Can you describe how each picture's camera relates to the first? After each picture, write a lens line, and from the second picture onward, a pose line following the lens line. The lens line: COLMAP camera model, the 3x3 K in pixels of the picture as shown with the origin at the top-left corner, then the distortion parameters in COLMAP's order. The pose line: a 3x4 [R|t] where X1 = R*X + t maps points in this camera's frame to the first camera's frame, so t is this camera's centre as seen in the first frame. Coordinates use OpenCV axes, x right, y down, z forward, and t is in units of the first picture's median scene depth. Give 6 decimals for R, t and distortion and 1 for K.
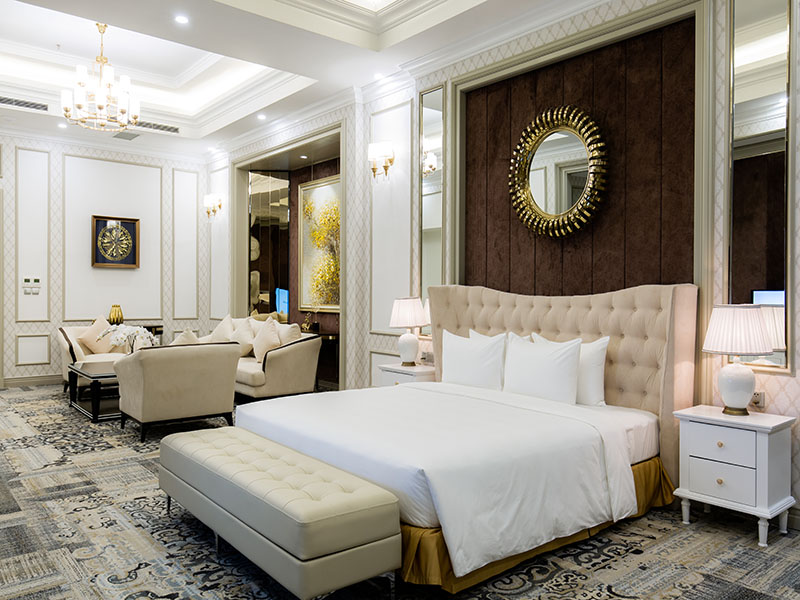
lens RADIAL K [[614.7, 0, 400.0], [0, 614.7, 300.0], [0, 0, 1]] dist [-0.009230, -0.002712]
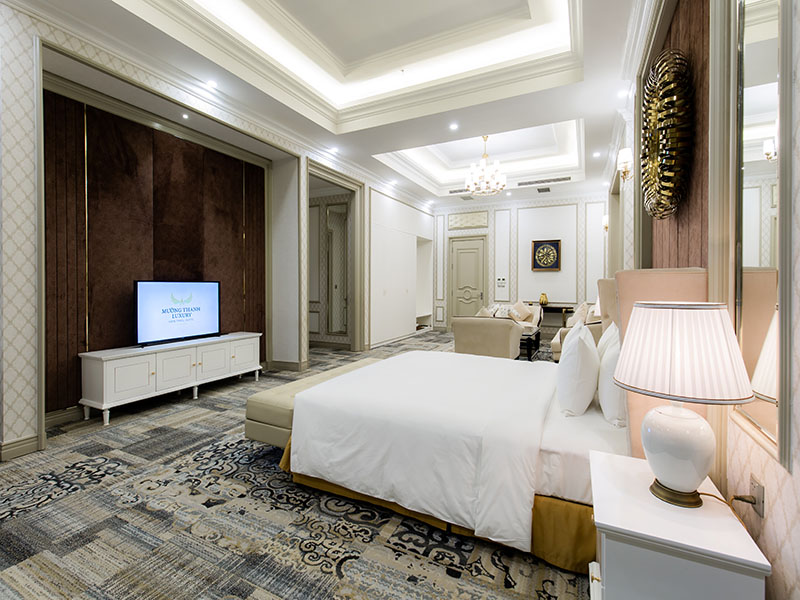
lens RADIAL K [[369.9, 0, 400.9], [0, 369.9, 288.5], [0, 0, 1]] dist [0.002231, 0.000071]
pose [[0.410904, 0.005379, -0.911663, 0.831038], [-0.011535, 0.999933, 0.000701, -0.004023], [0.911606, 0.010228, 0.410938, 0.690467]]
